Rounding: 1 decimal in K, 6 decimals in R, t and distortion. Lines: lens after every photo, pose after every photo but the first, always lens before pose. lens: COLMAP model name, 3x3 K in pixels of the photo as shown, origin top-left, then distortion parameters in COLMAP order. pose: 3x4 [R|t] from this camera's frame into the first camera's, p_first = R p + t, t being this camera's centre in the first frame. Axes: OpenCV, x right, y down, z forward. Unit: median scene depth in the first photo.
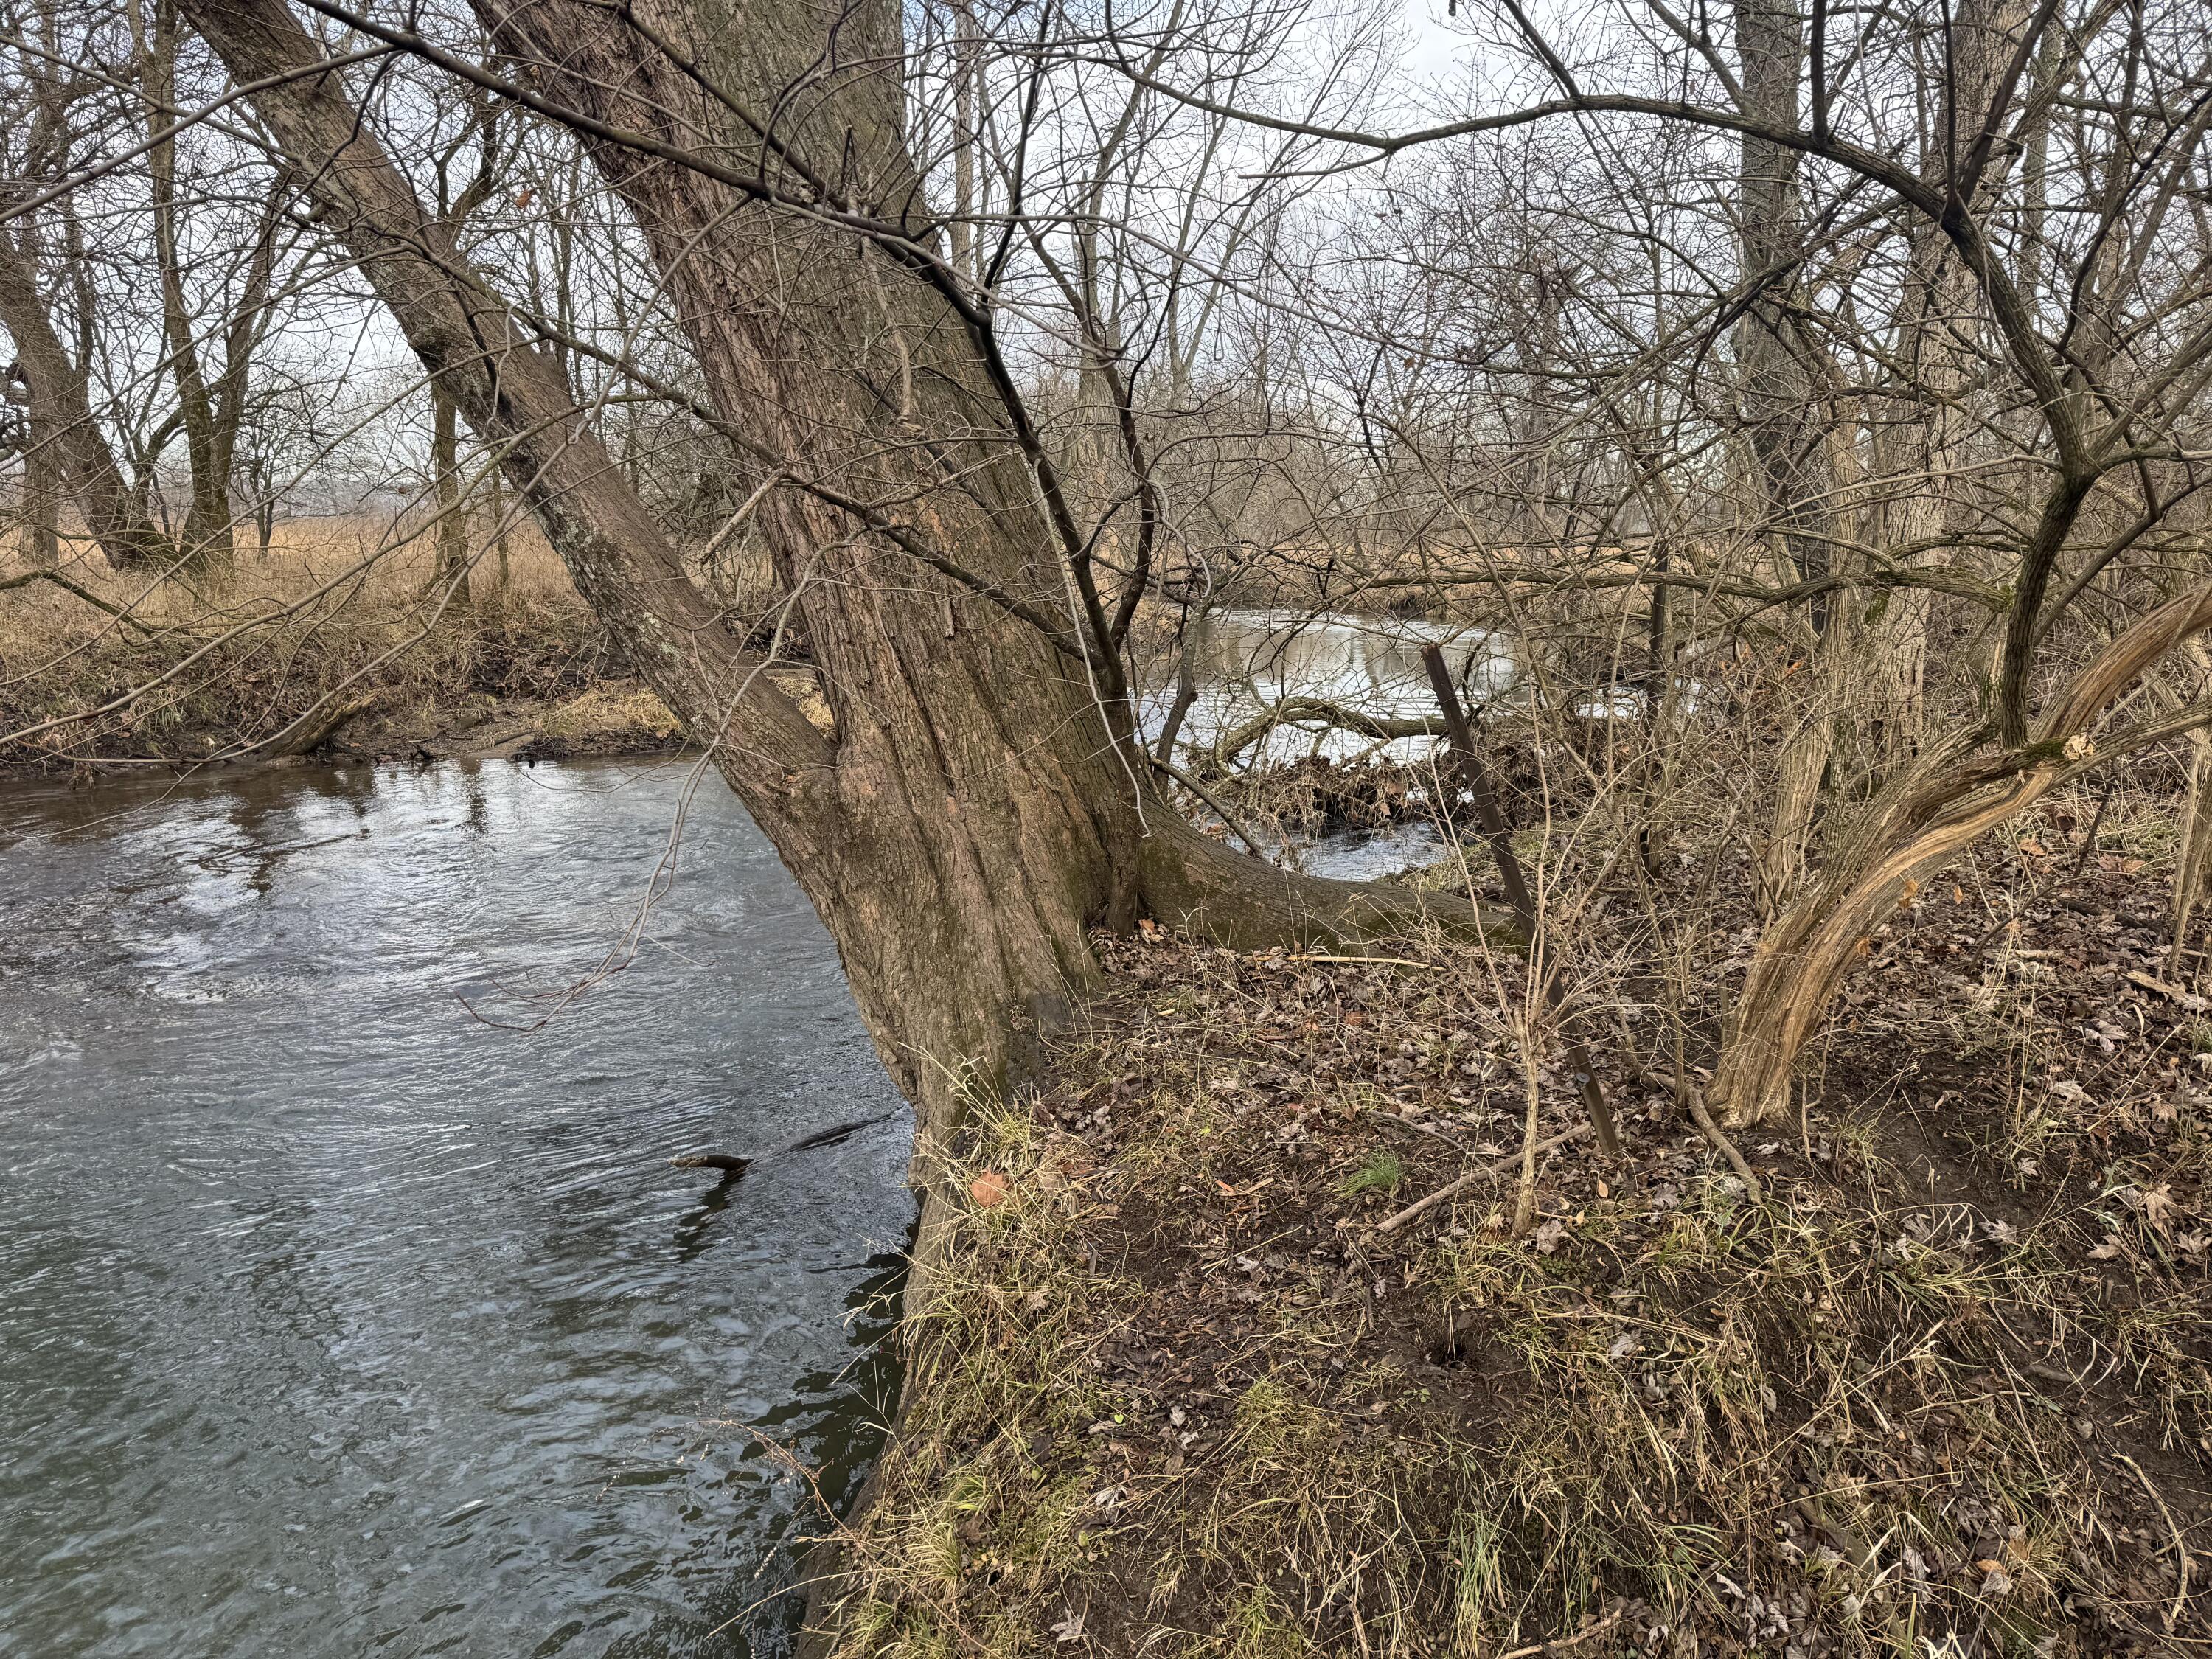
lens RADIAL K [[1557.6, 0, 1106.0], [0, 1557.6, 829.5], [0, 0, 1]] dist [0.024914, -0.004801]
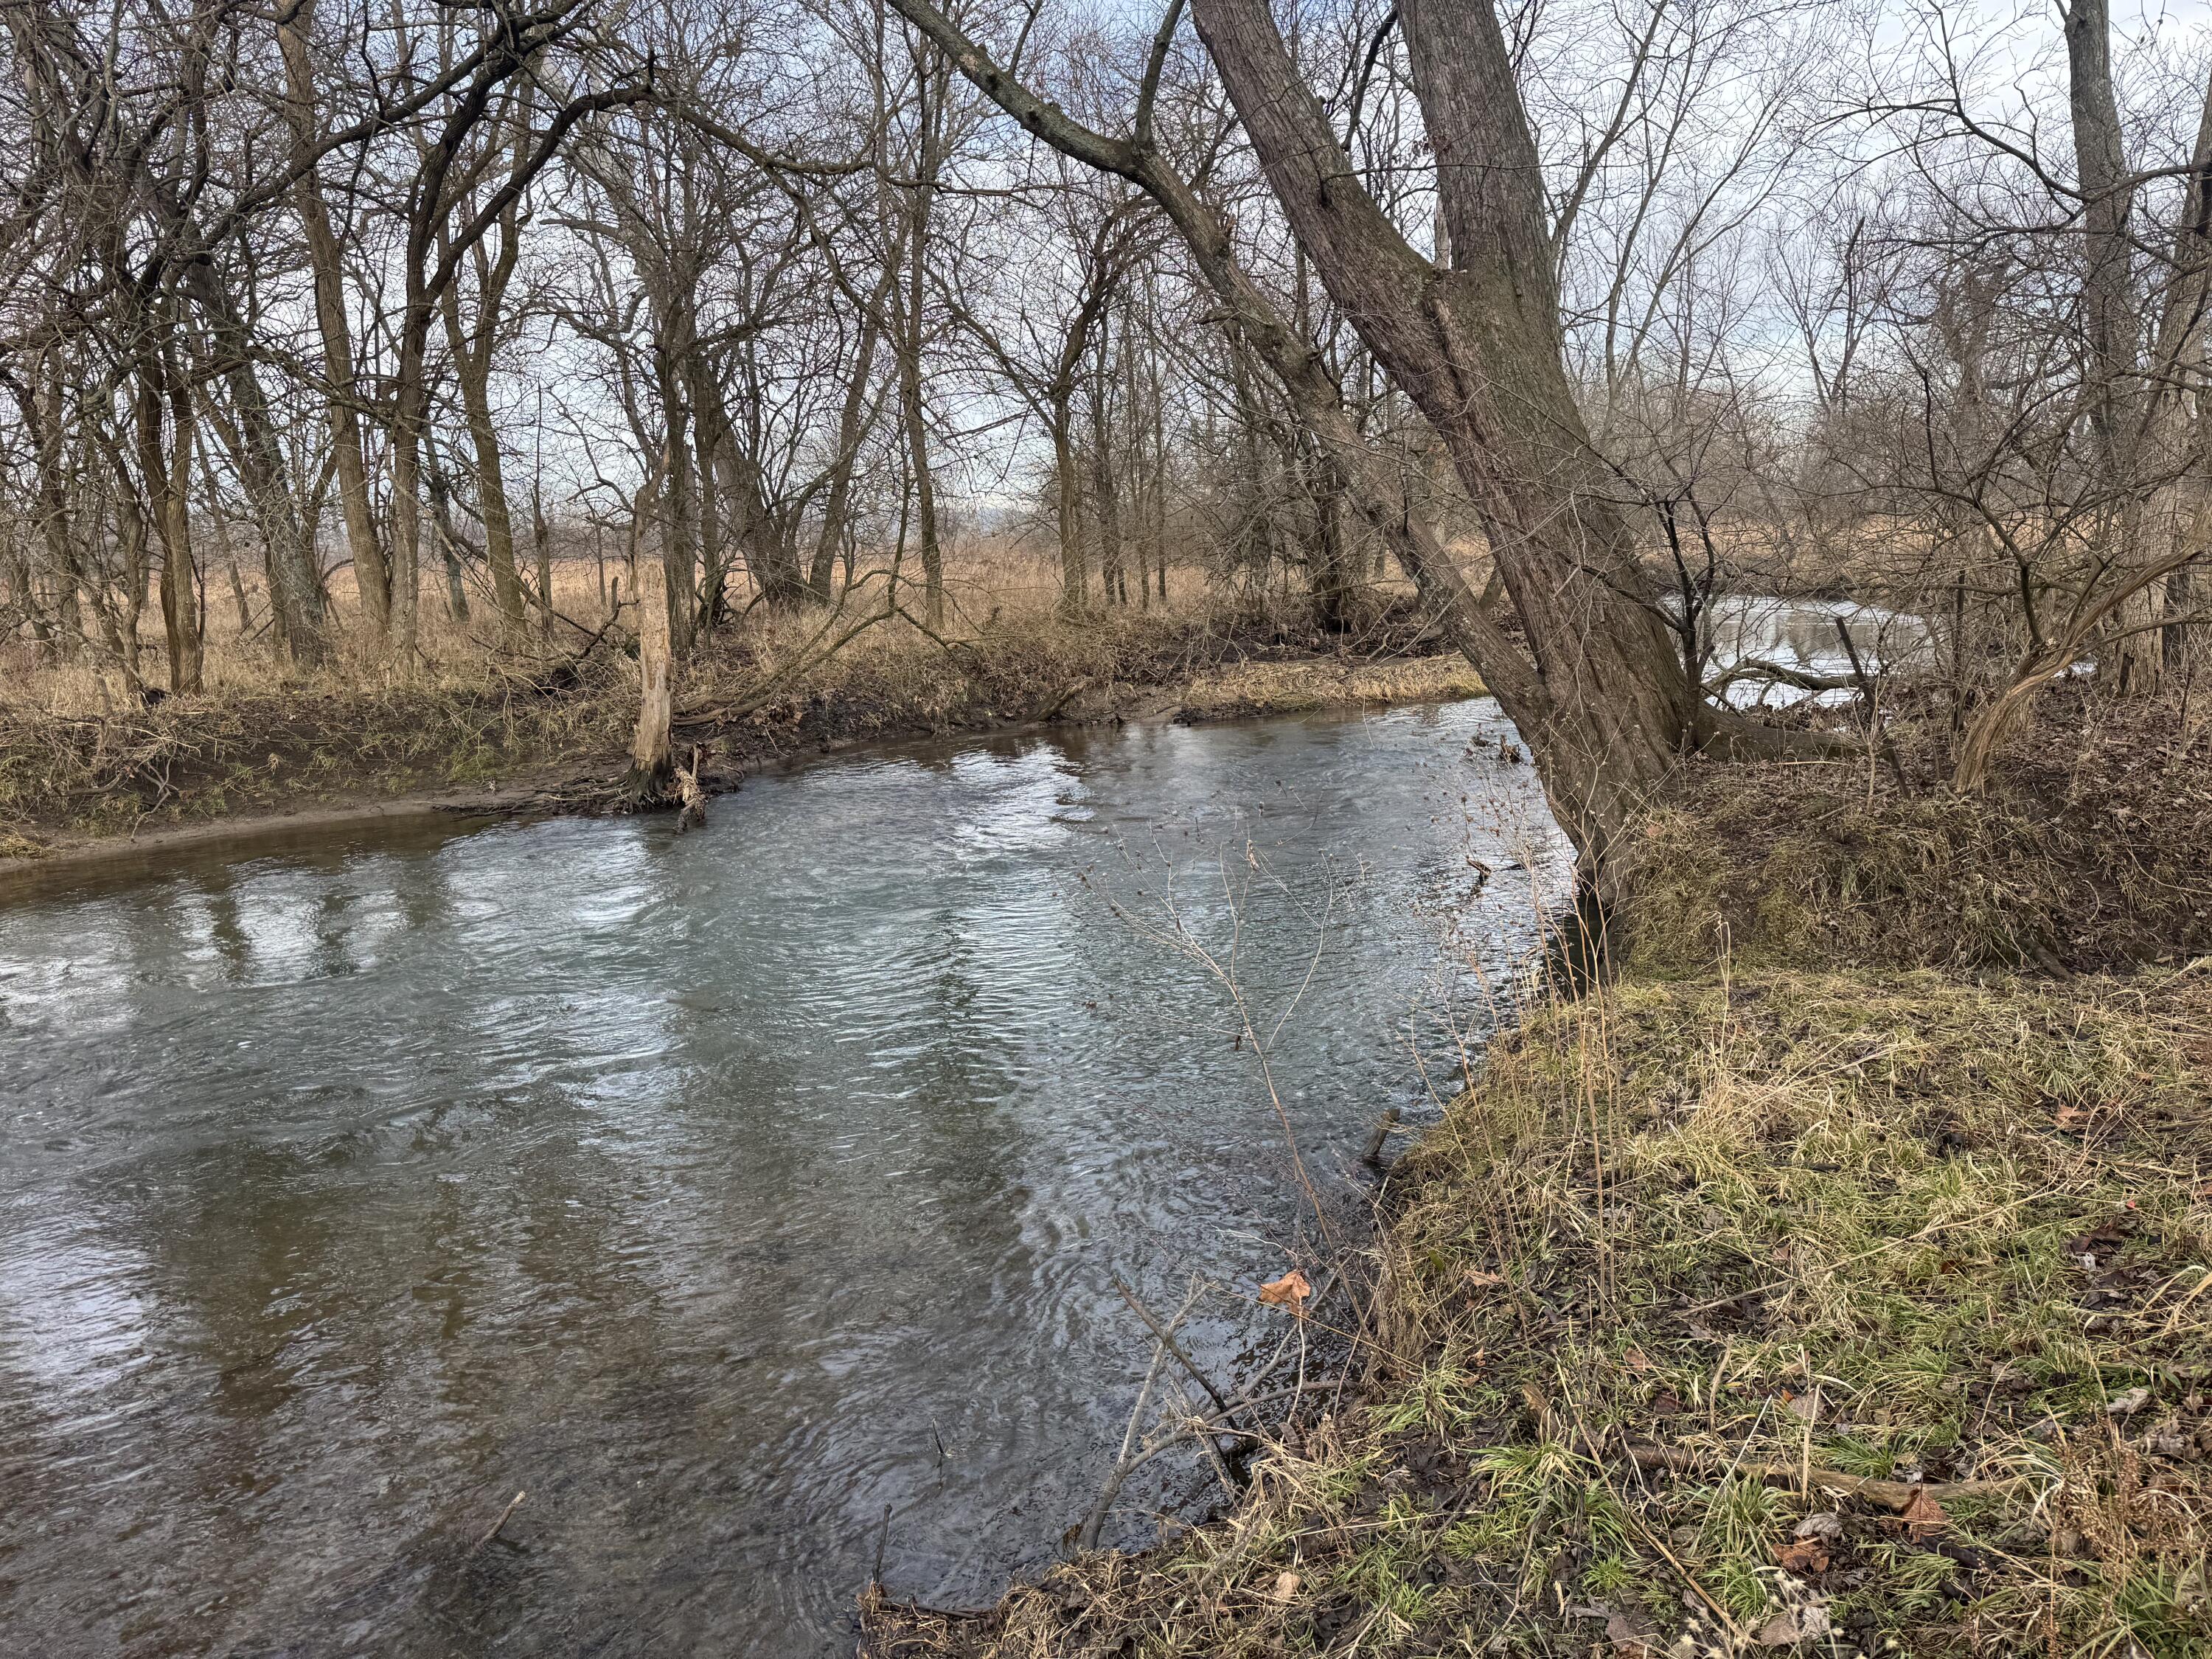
lens RADIAL K [[1557.6, 0, 1106.0], [0, 1557.6, 829.5], [0, 0, 1]] dist [0.024914, -0.004801]
pose [[0.969960, -0.000196, -0.243262, -0.114954], [0.000479, 0.999999, 0.001106, 0.077198], [0.243262, -0.001189, 0.969960, -0.617300]]
